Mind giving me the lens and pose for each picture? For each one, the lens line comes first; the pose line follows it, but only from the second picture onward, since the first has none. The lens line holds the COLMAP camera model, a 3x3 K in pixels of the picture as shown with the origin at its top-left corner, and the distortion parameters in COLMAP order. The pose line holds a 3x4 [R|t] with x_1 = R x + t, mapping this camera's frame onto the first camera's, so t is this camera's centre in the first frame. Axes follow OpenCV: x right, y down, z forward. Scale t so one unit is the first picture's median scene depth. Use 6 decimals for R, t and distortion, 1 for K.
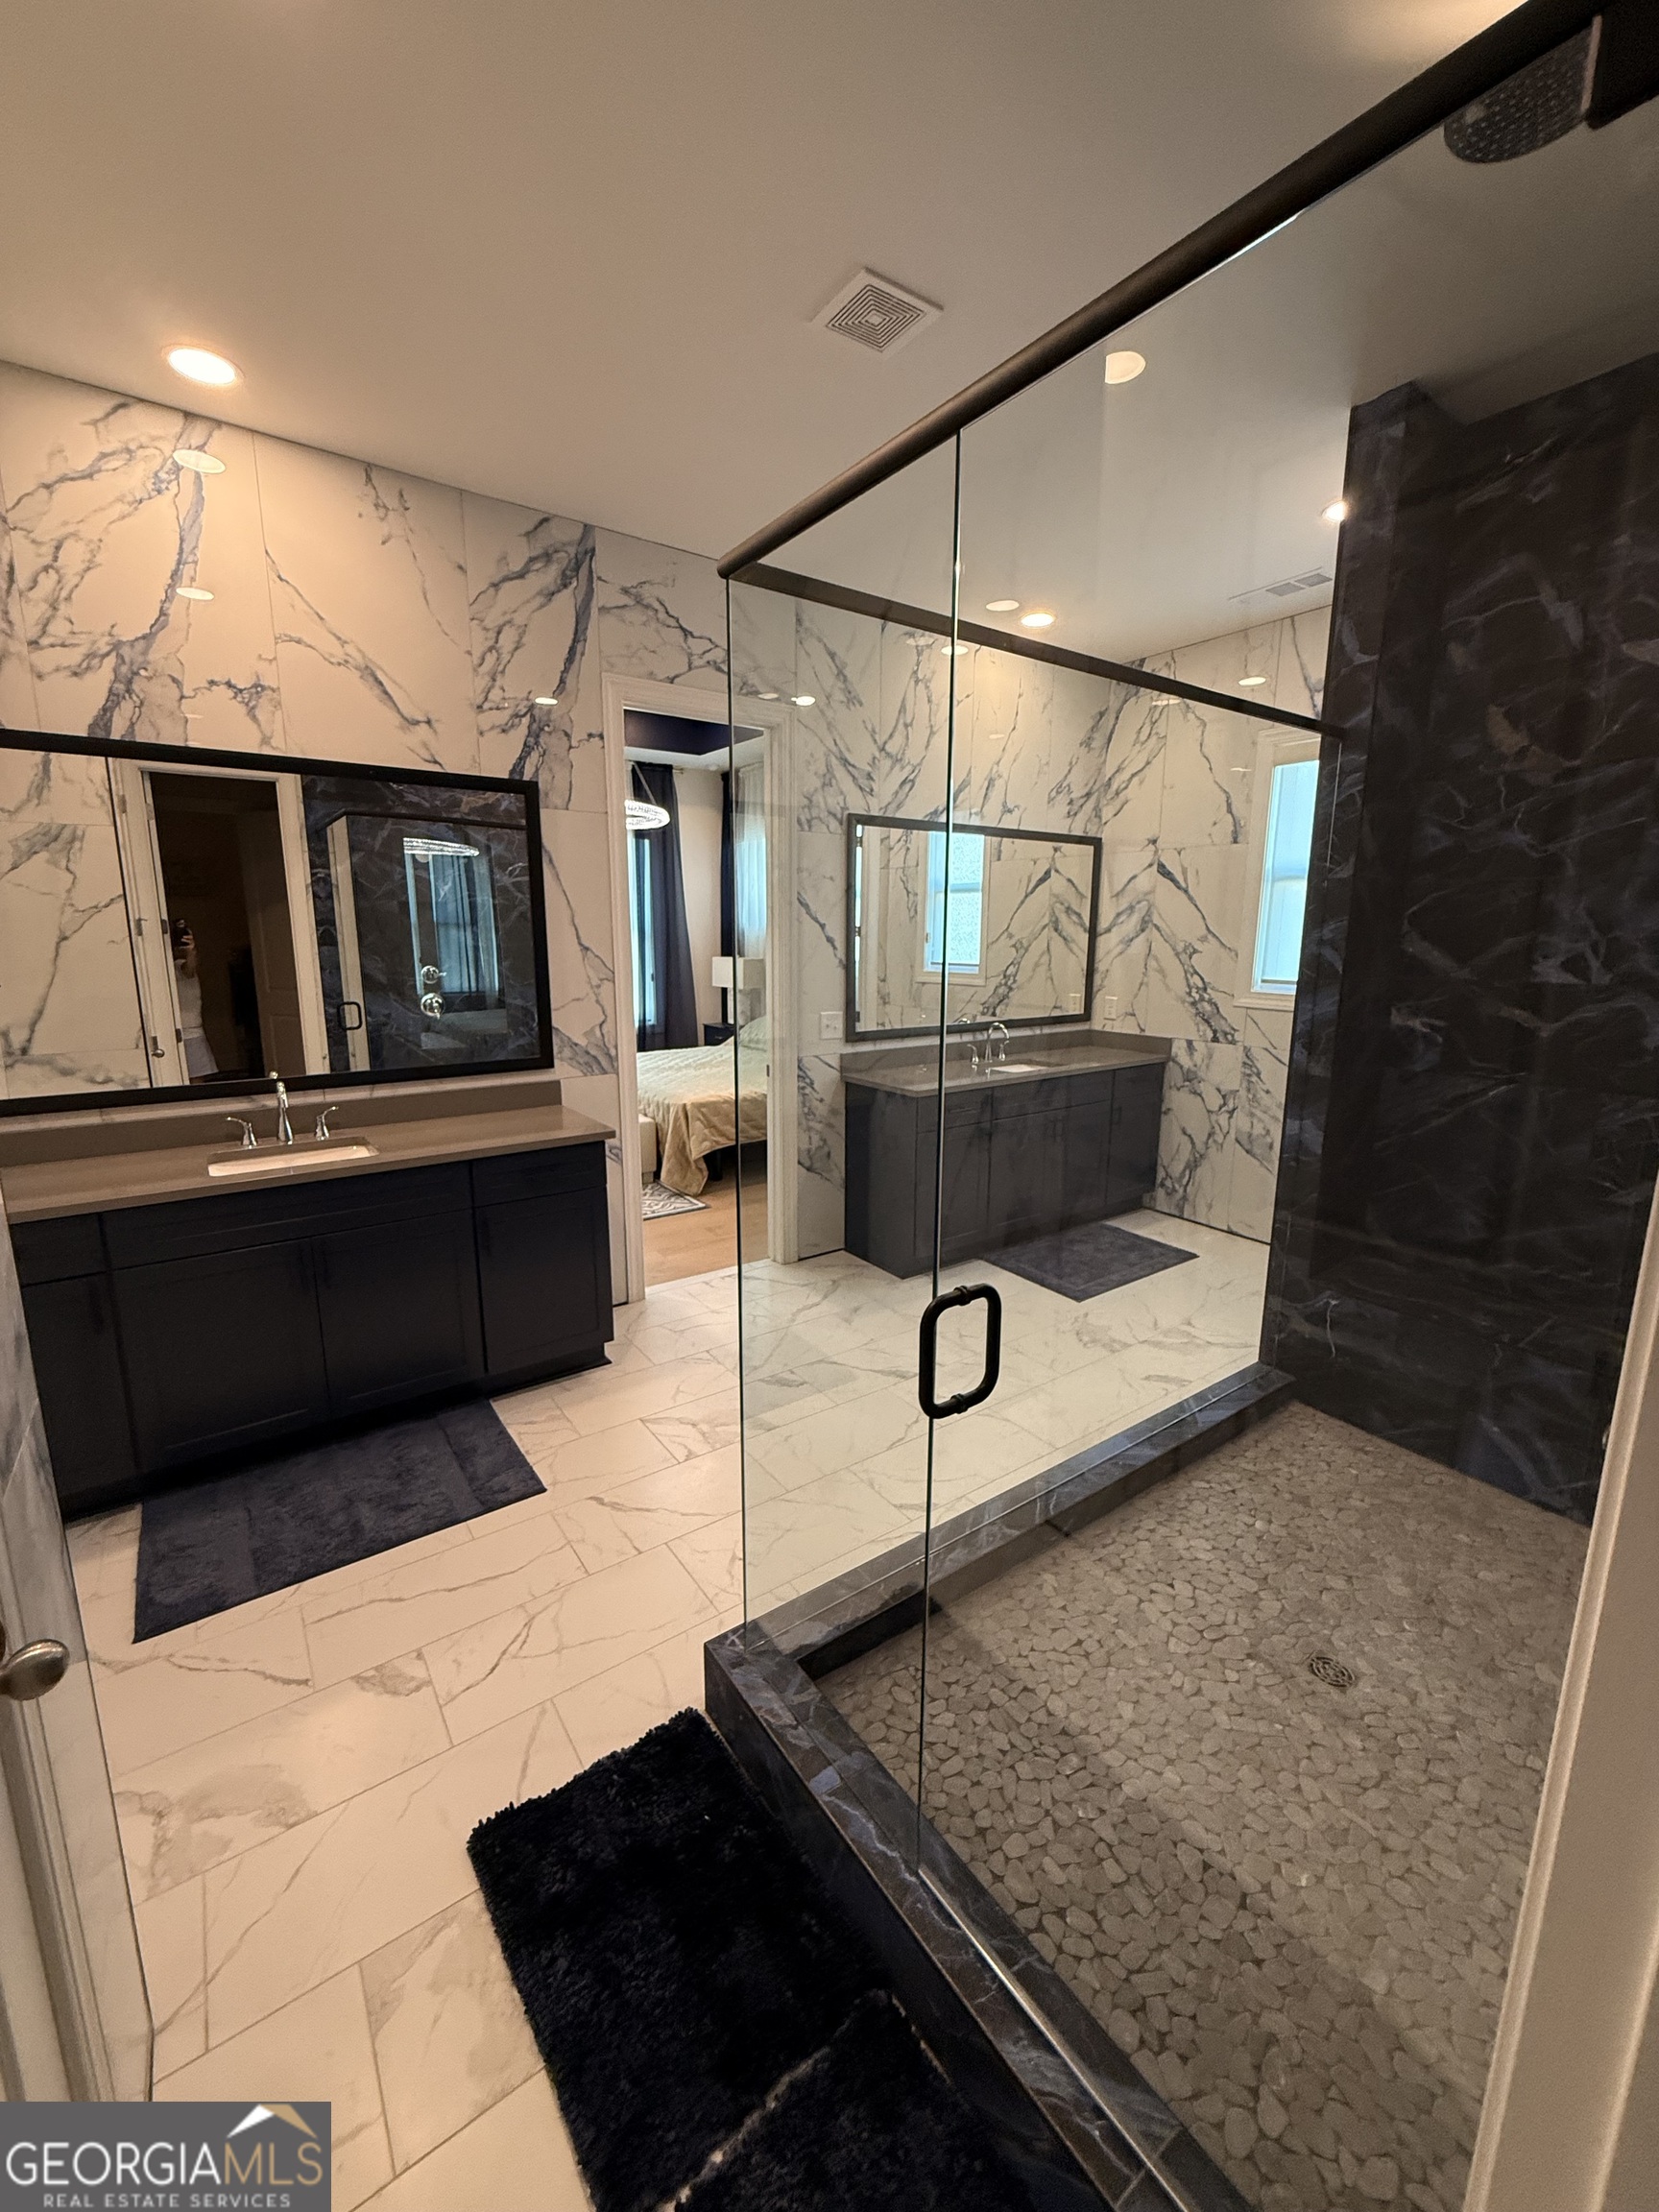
lens RADIAL K [[888.5, 0, 824.7], [0, 888.5, 1100.7], [0, 0, 1]] dist [0.000675, 0.000924]
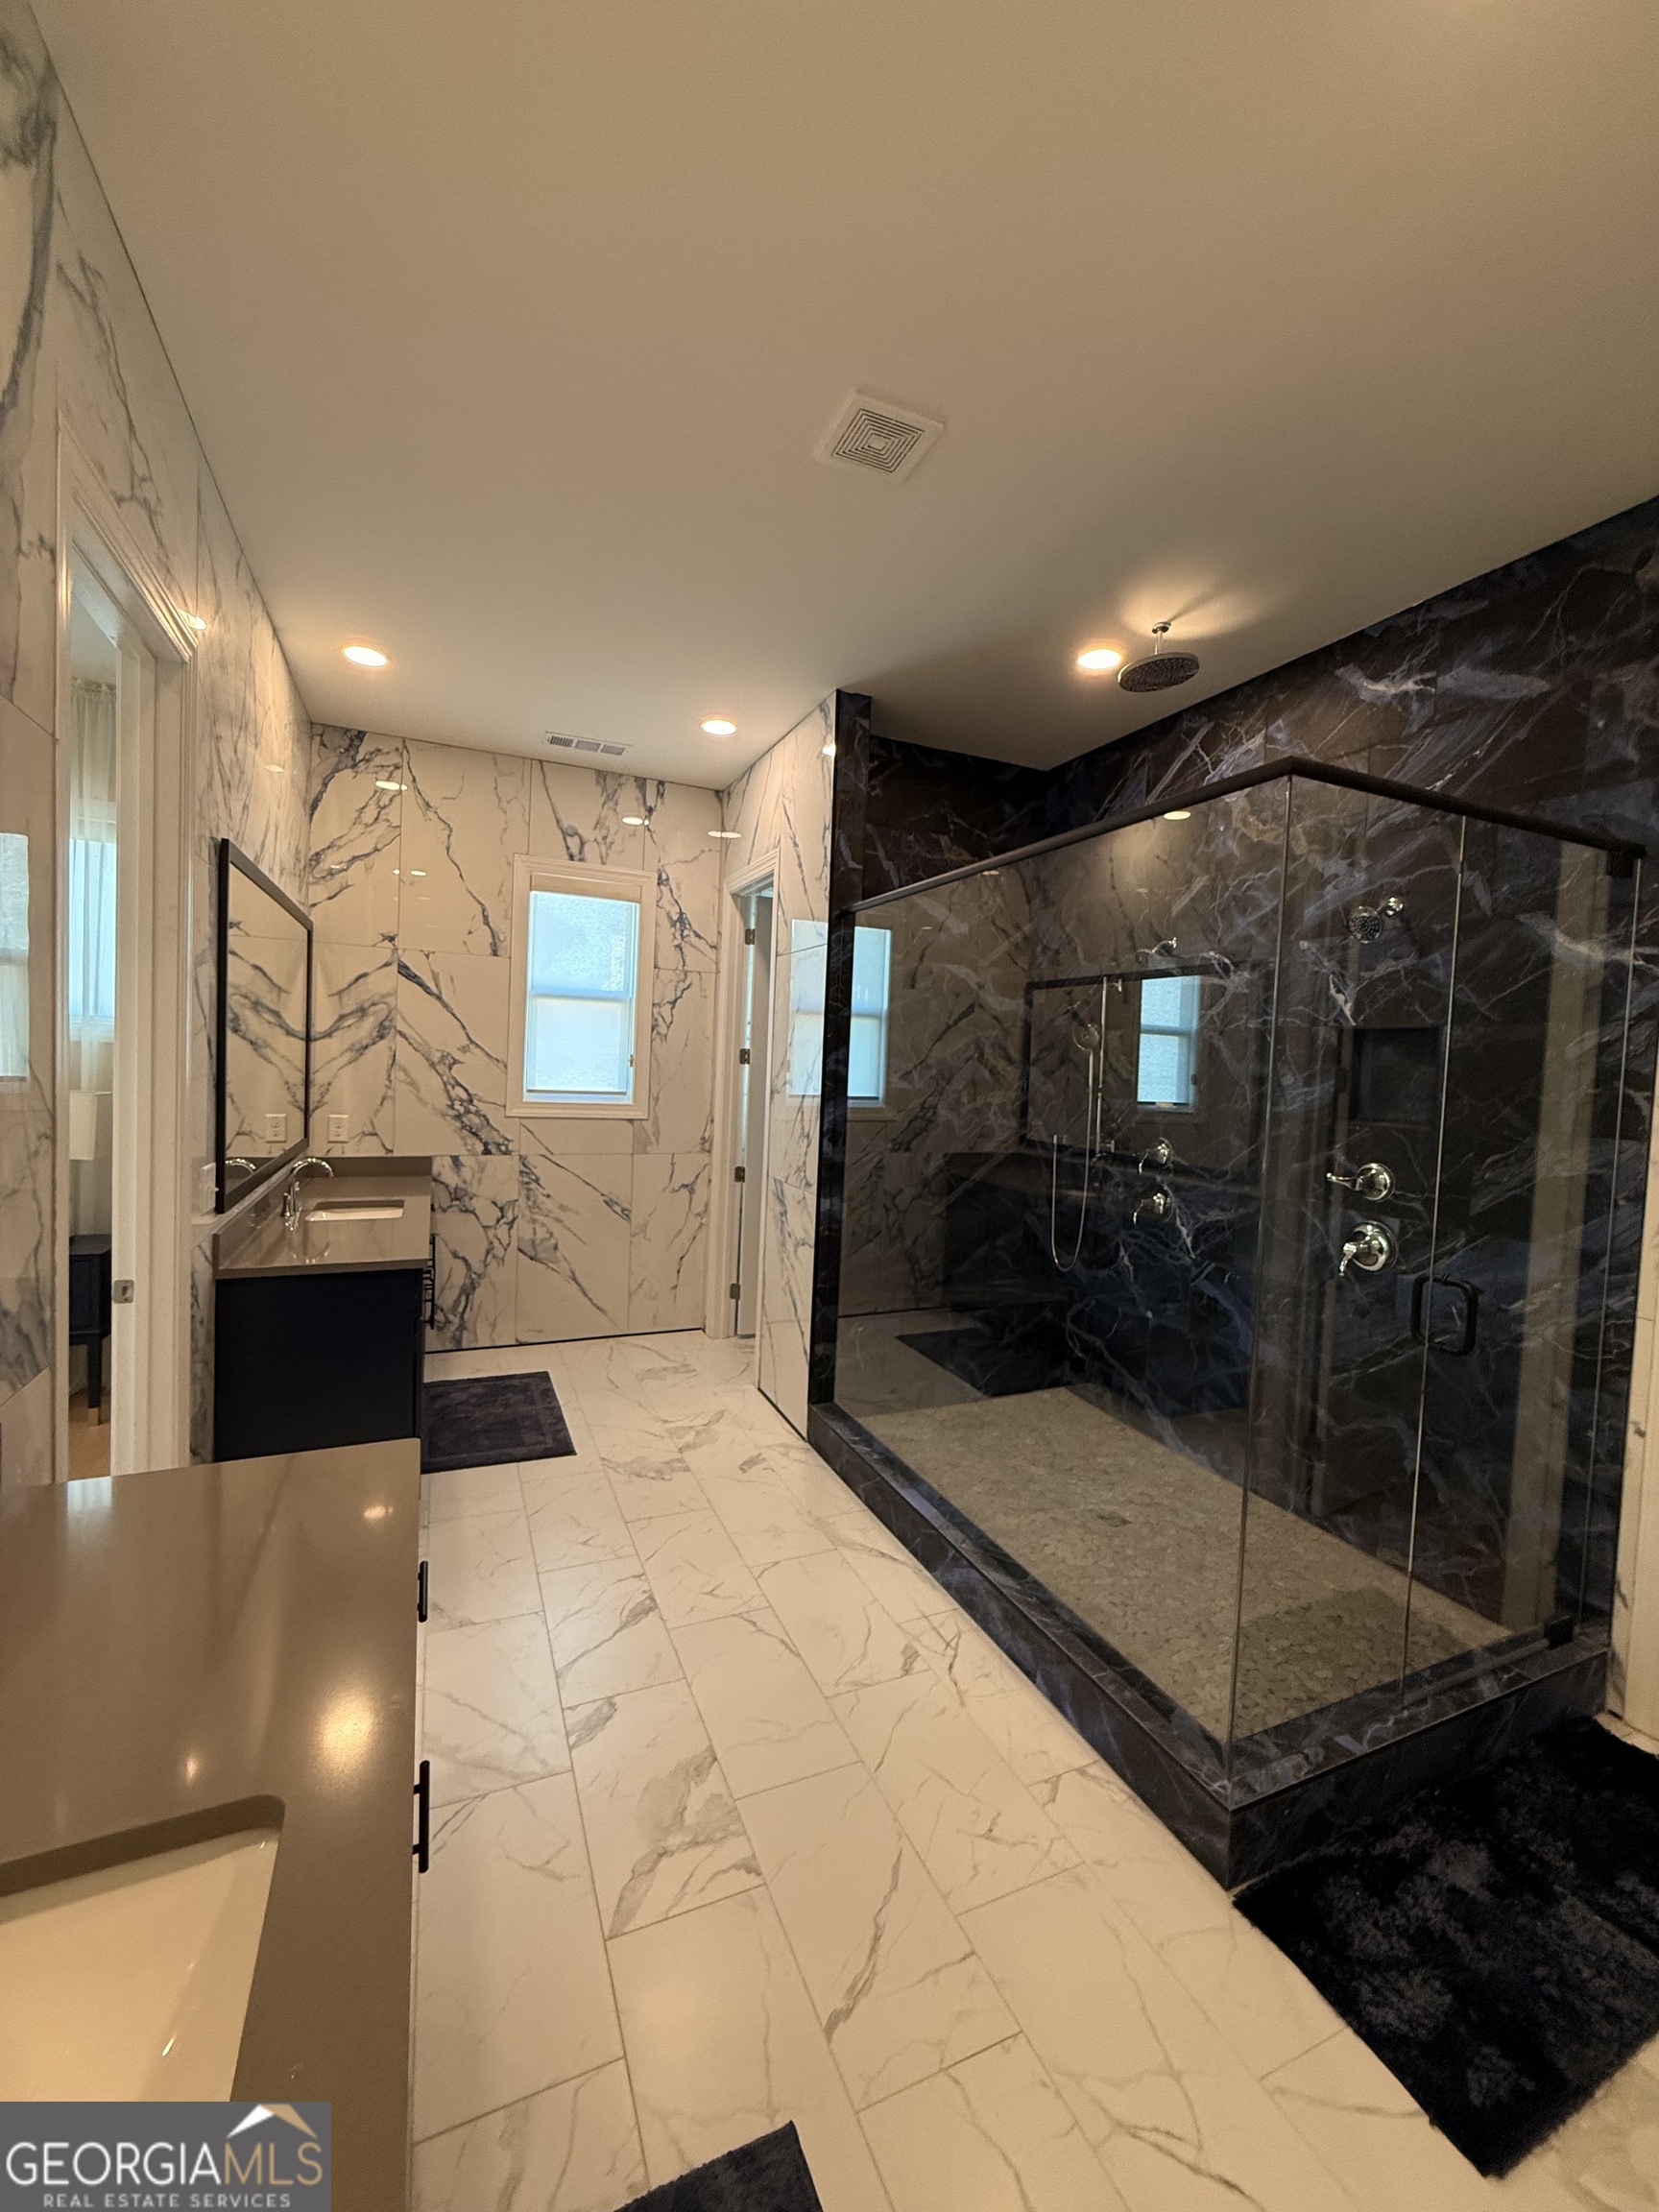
lens RADIAL K [[888.5, 0, 829.2], [0, 888.5, 1103.1], [0, 0, 1]] dist [0.000675, 0.000924]
pose [[0.194220, -0.045324, 0.979910, -0.429969], [0.148265, 0.988812, 0.016349, -0.081340], [-0.969689, 0.142112, 0.198767, 0.434287]]
